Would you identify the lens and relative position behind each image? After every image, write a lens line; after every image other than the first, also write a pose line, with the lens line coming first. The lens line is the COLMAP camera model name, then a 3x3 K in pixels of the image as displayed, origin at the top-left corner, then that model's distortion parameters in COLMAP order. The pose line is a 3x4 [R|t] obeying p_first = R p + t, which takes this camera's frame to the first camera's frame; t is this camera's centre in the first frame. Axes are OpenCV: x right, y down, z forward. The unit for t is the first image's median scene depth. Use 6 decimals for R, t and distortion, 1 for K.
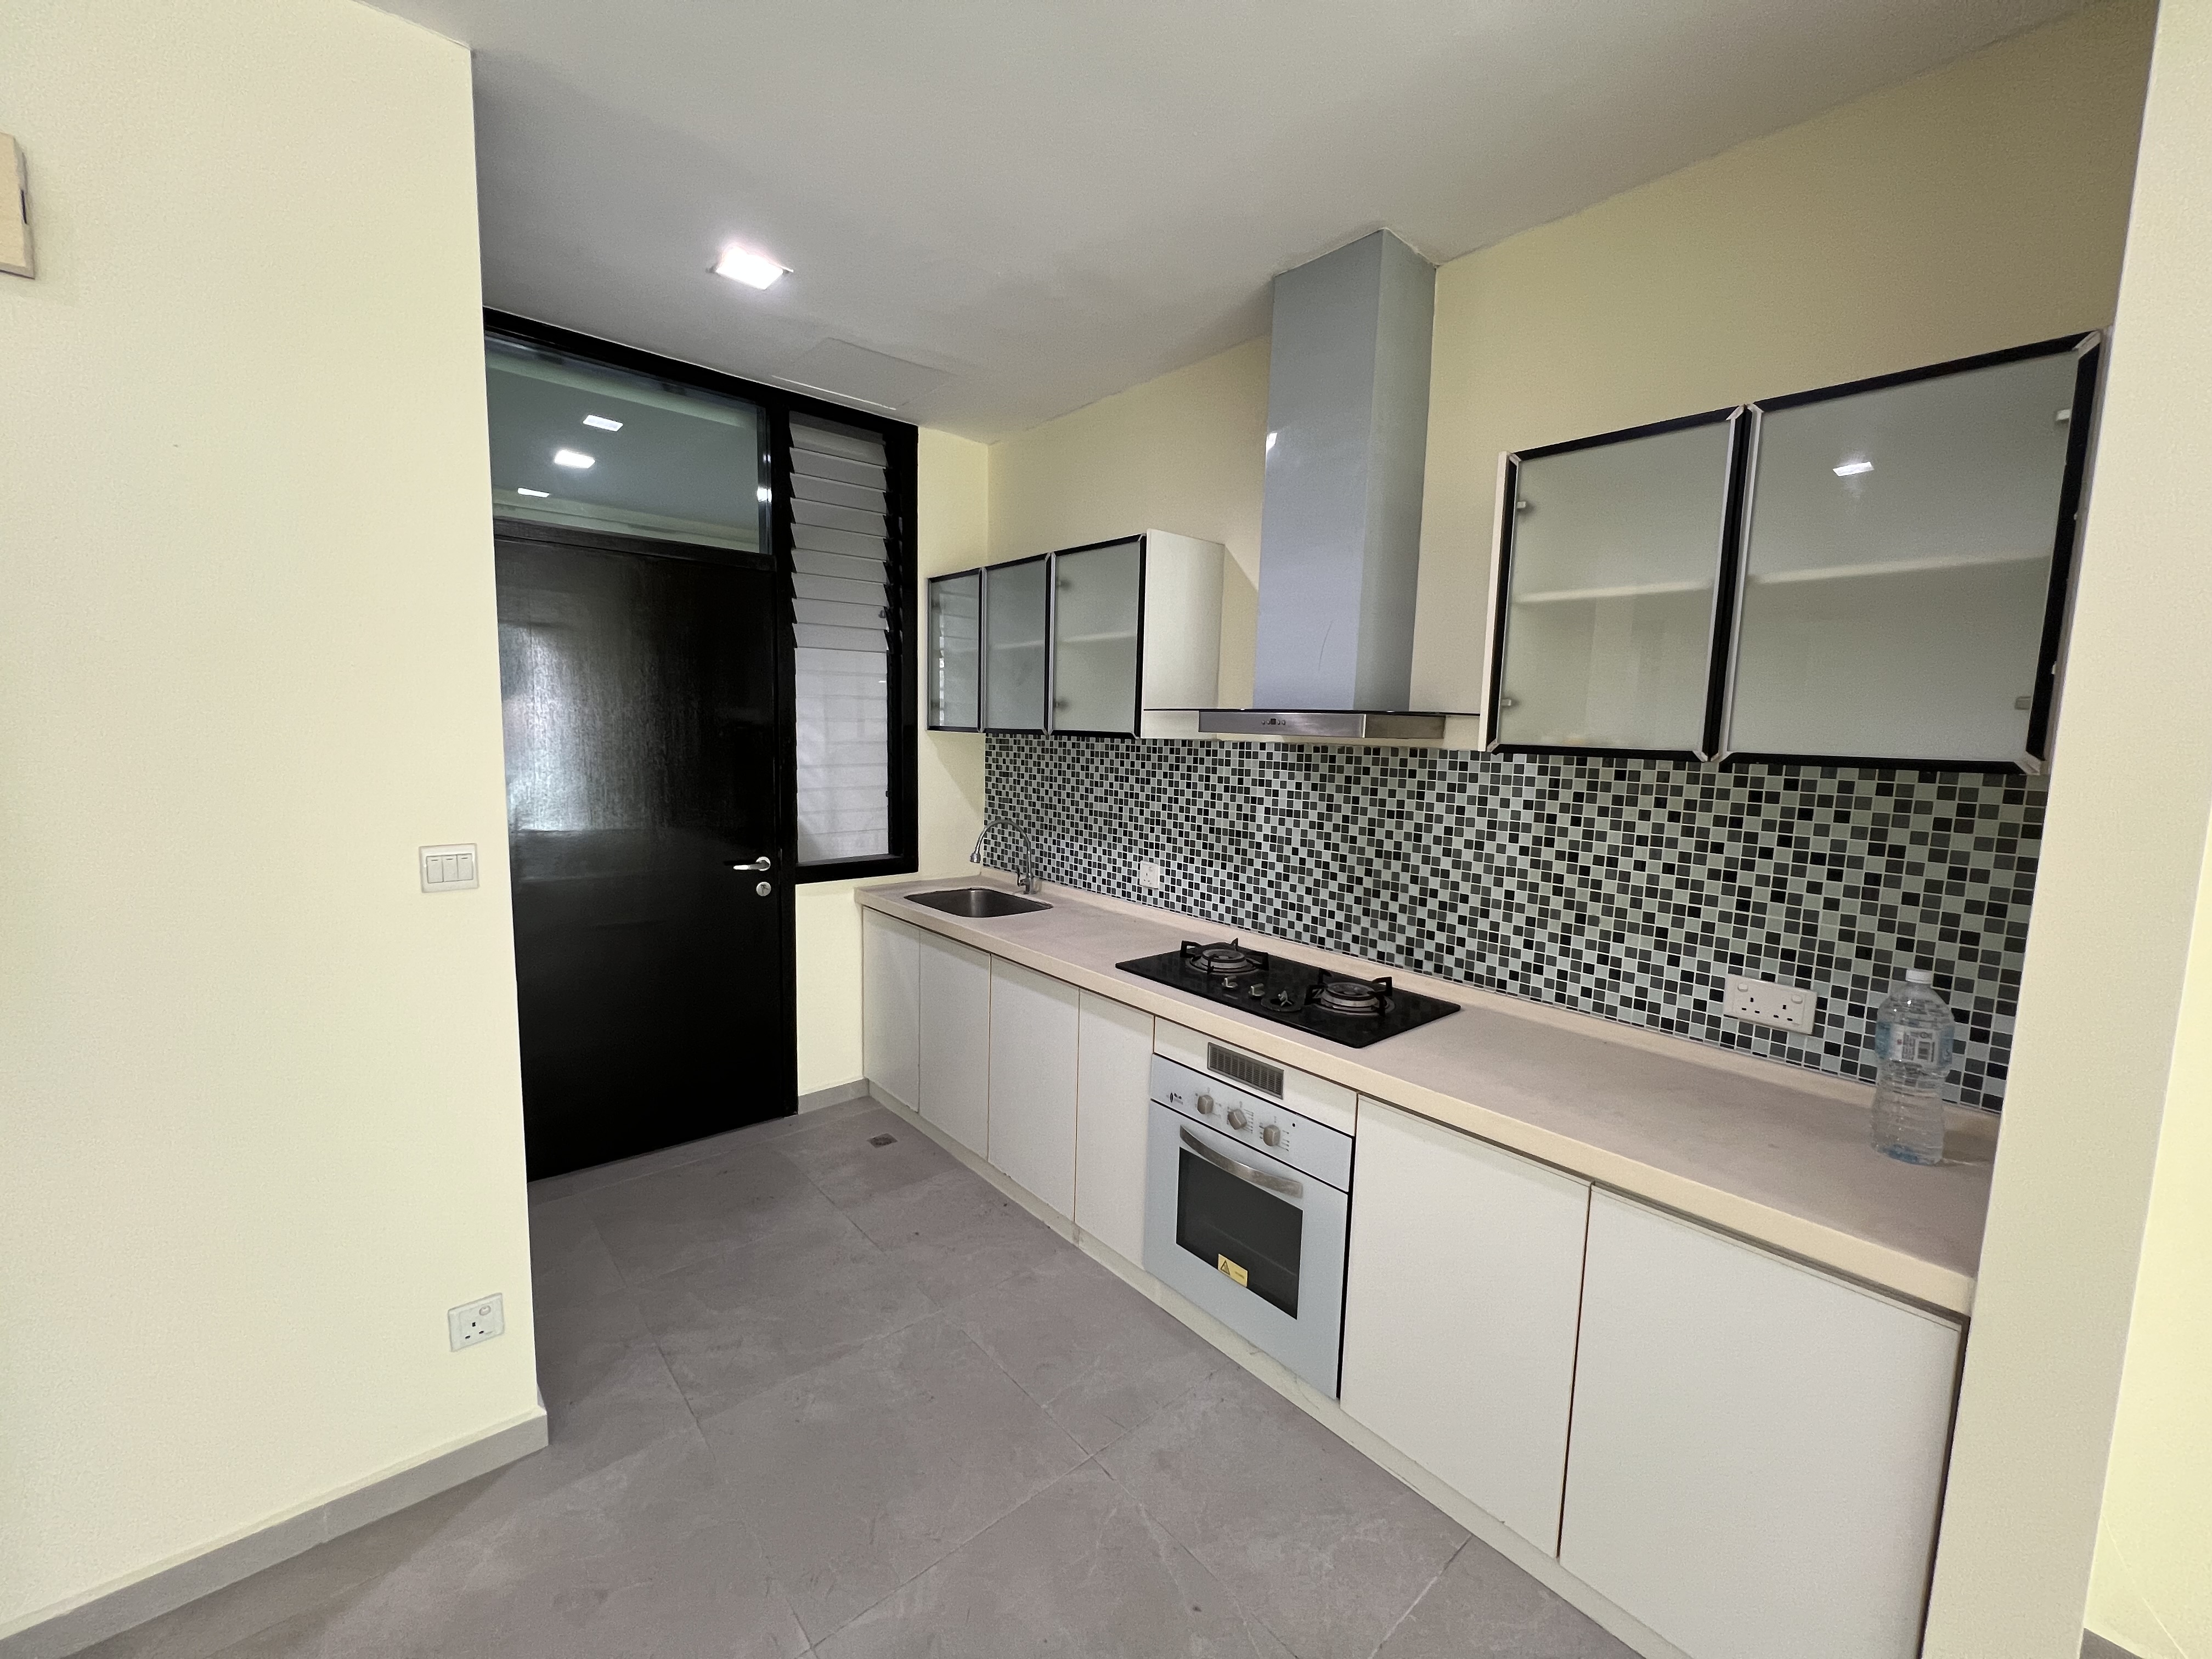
lens RADIAL K [[884.3, 0, 1101.3], [0, 884.3, 825.7], [0, 0, 1]] dist [-0.001107, -0.000423]
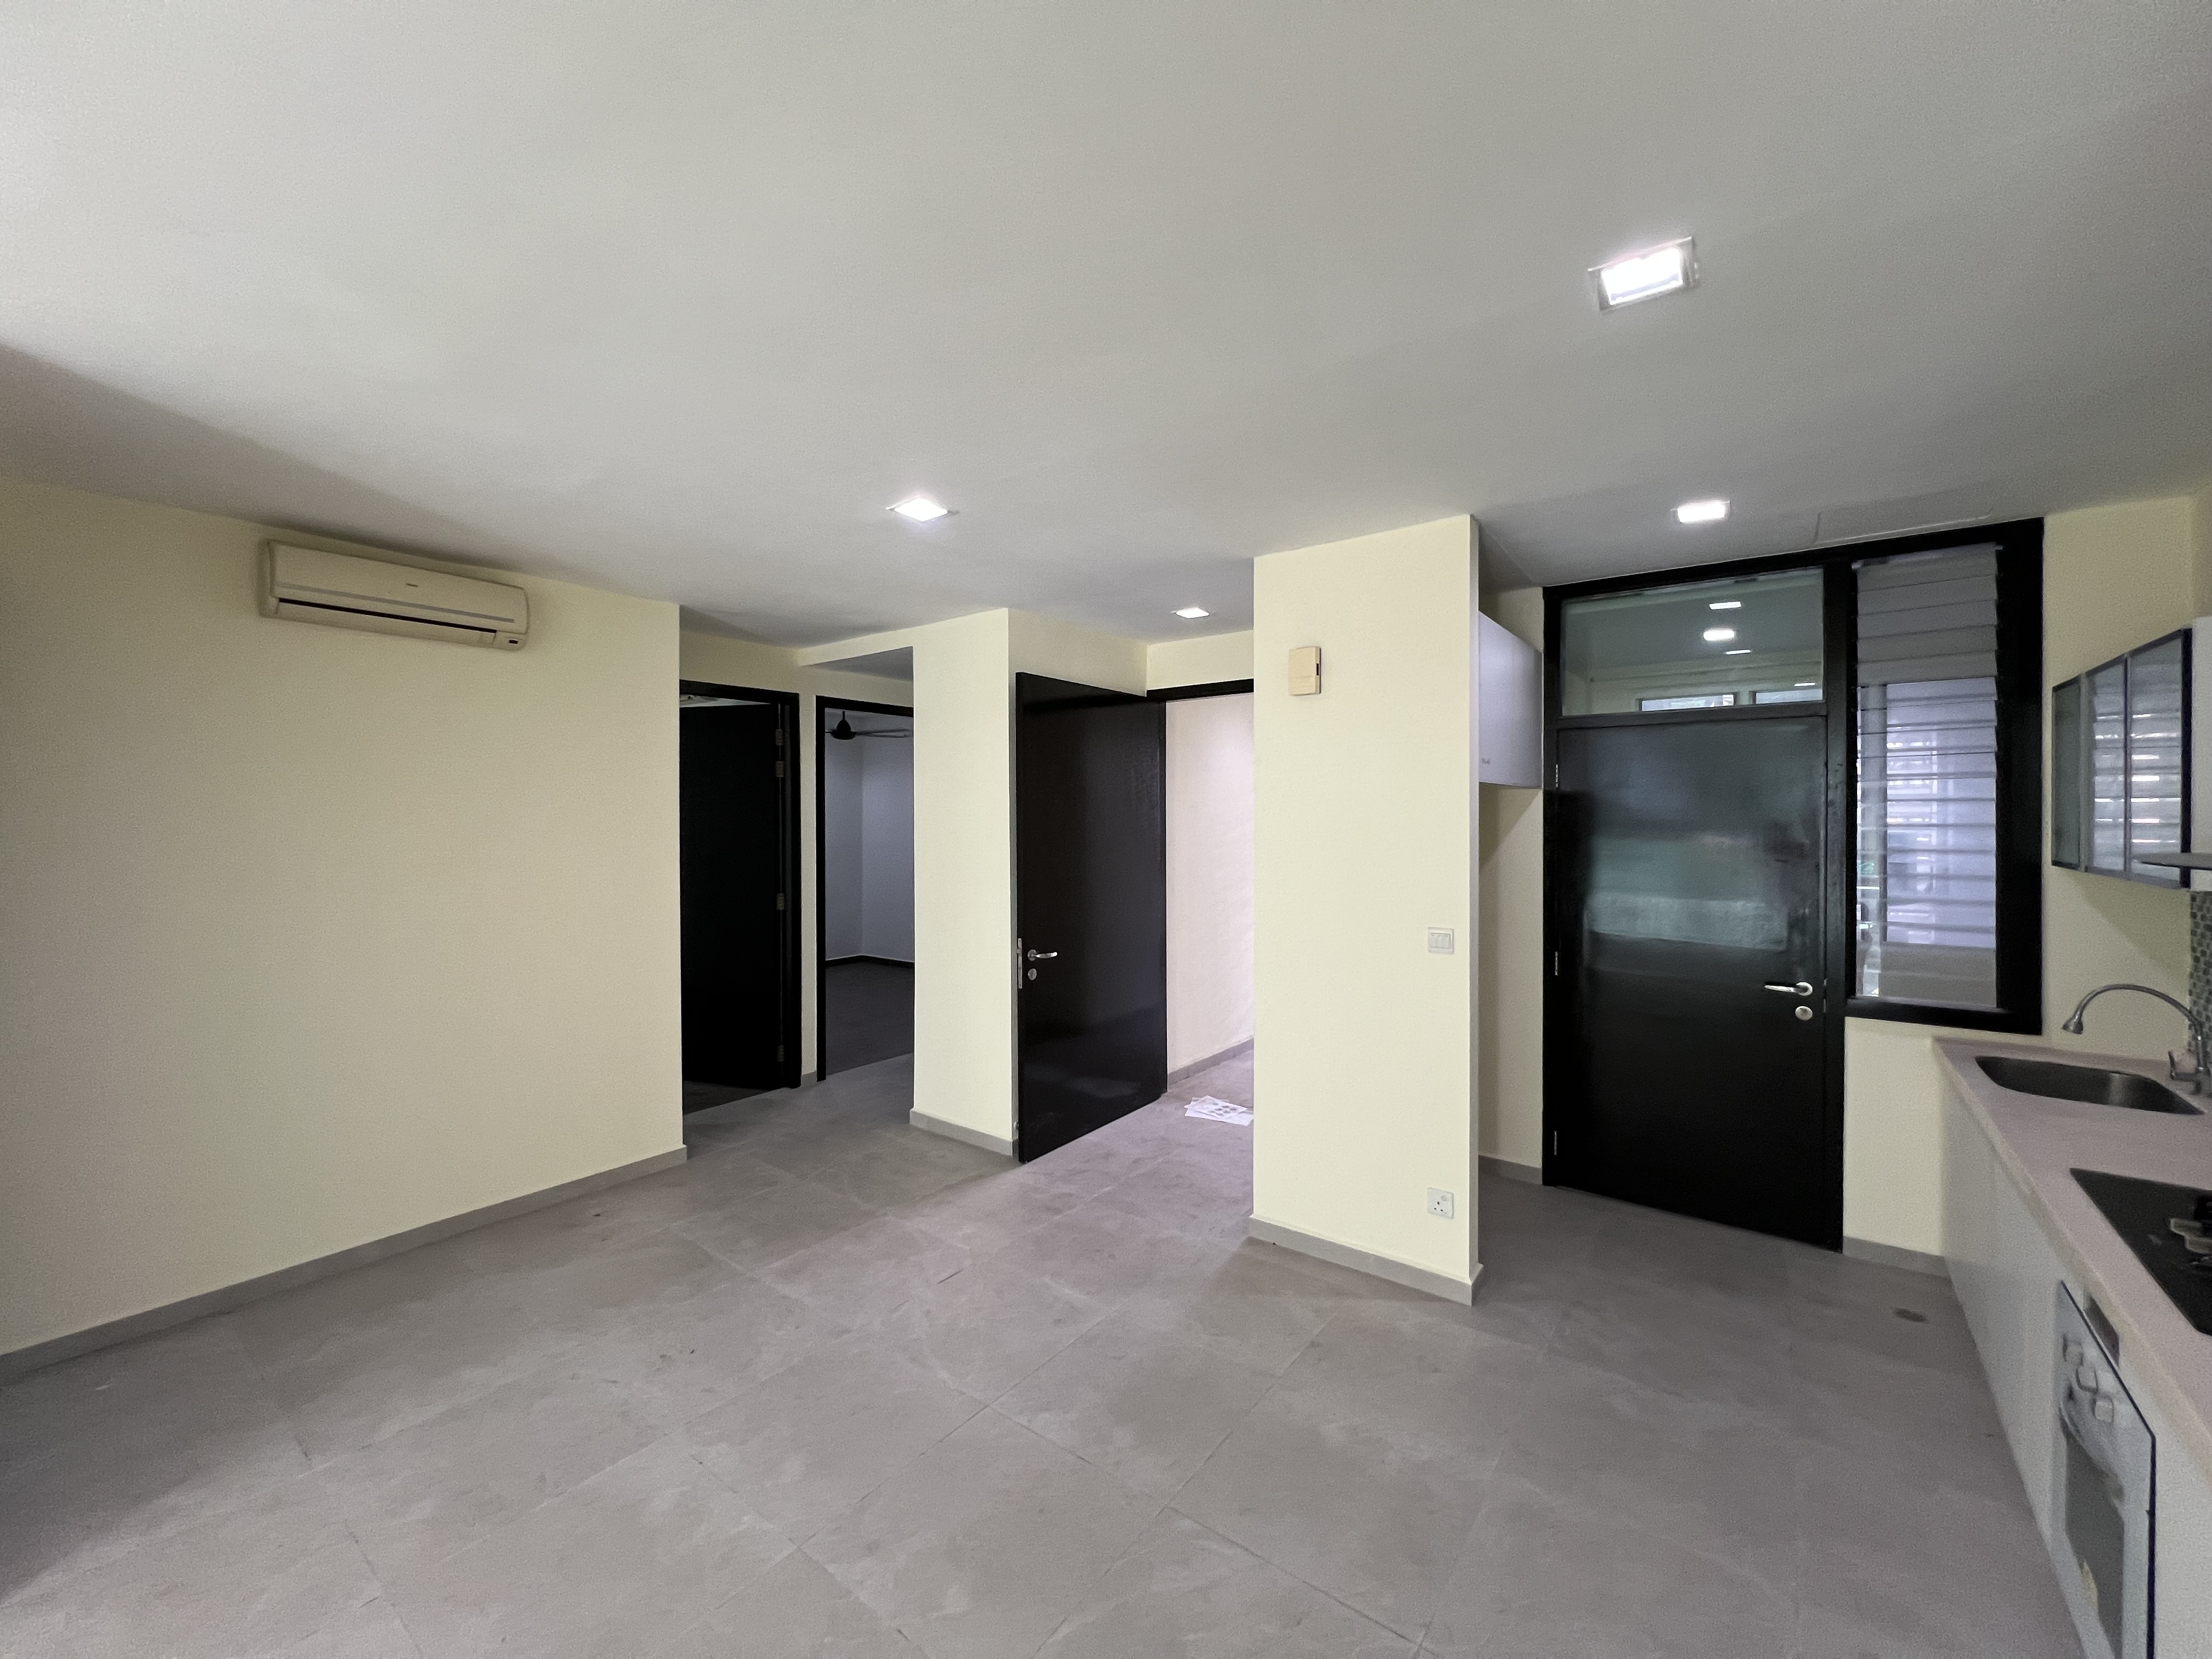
lens RADIAL K [[884.3, 0, 1101.3], [0, 884.3, 825.7], [0, 0, 1]] dist [-0.001107, -0.000423]
pose [[0.201835, -0.014943, -0.979306, 0.476472], [-0.102014, 0.994124, -0.036195, -0.026230], [0.974092, 0.107208, 0.199125, -0.044325]]
